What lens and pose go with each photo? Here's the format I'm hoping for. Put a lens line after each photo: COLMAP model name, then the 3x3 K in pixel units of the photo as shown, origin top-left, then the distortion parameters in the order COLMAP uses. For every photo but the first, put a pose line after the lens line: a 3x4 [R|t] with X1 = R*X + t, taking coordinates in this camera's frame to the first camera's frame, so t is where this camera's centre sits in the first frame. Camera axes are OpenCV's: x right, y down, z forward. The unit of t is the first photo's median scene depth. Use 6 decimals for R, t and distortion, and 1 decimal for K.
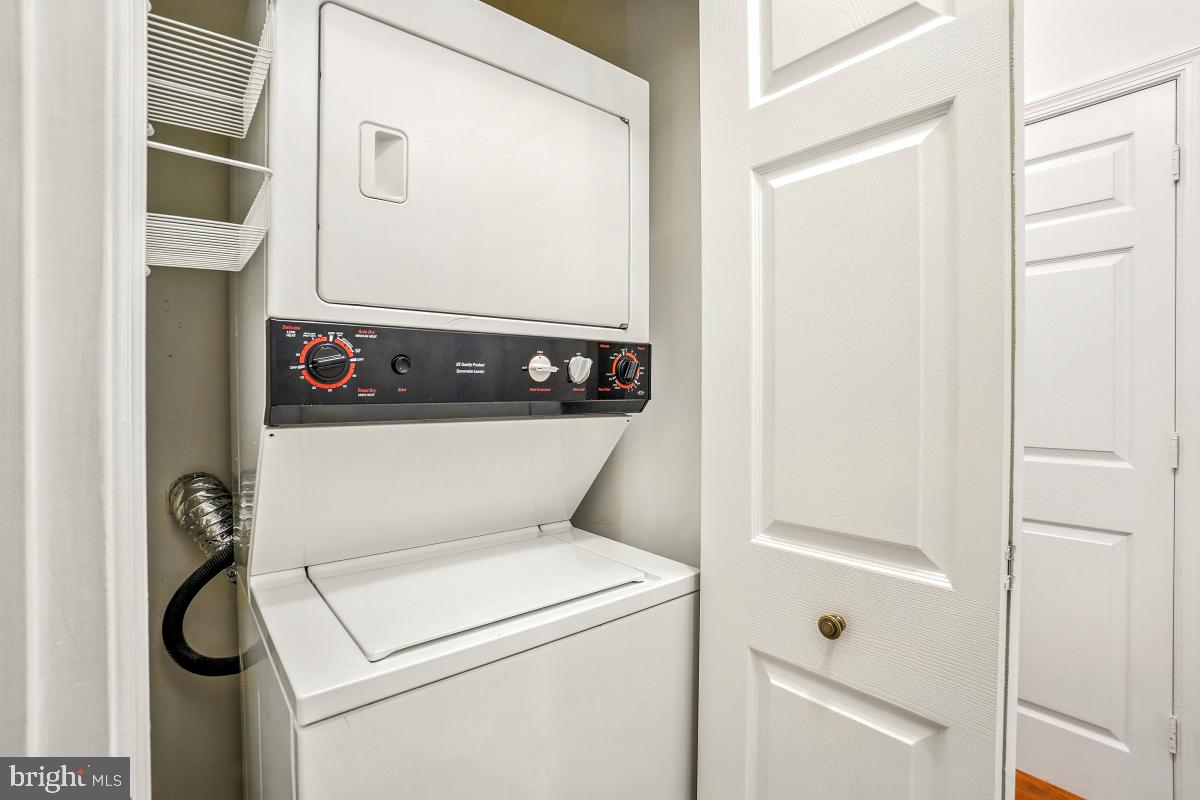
lens RADIAL K [[546.3, 0, 600.3], [0, 546.3, 398.2], [0, 0, 1]] dist [-0.023503, -0.000102]
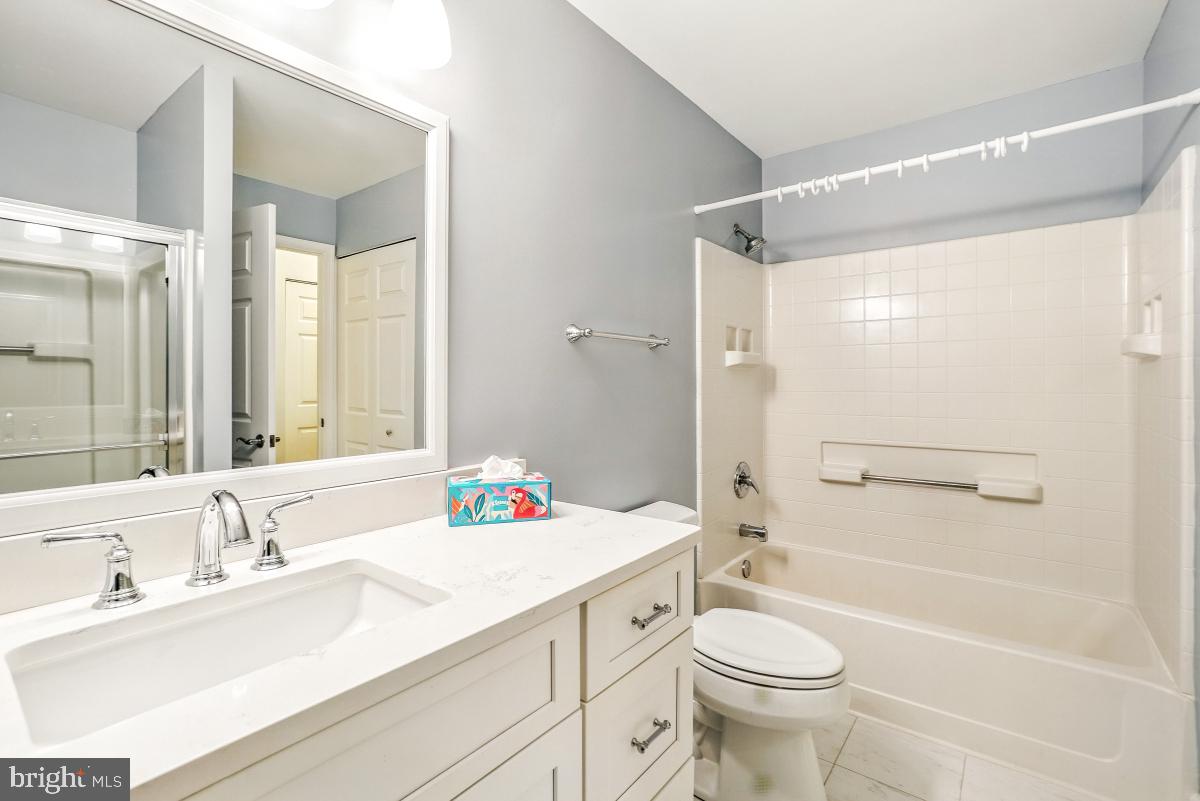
lens RADIAL K [[546.3, 0, 599.5], [0, 546.3, 392.9], [0, 0, 1]] dist [-0.023503, -0.000102]
pose [[0.971586, -0.005271, 0.236627, 0.896666], [0.003385, 0.999959, 0.008376, 0.075889], [-0.236662, -0.007338, 0.971564, -3.052566]]
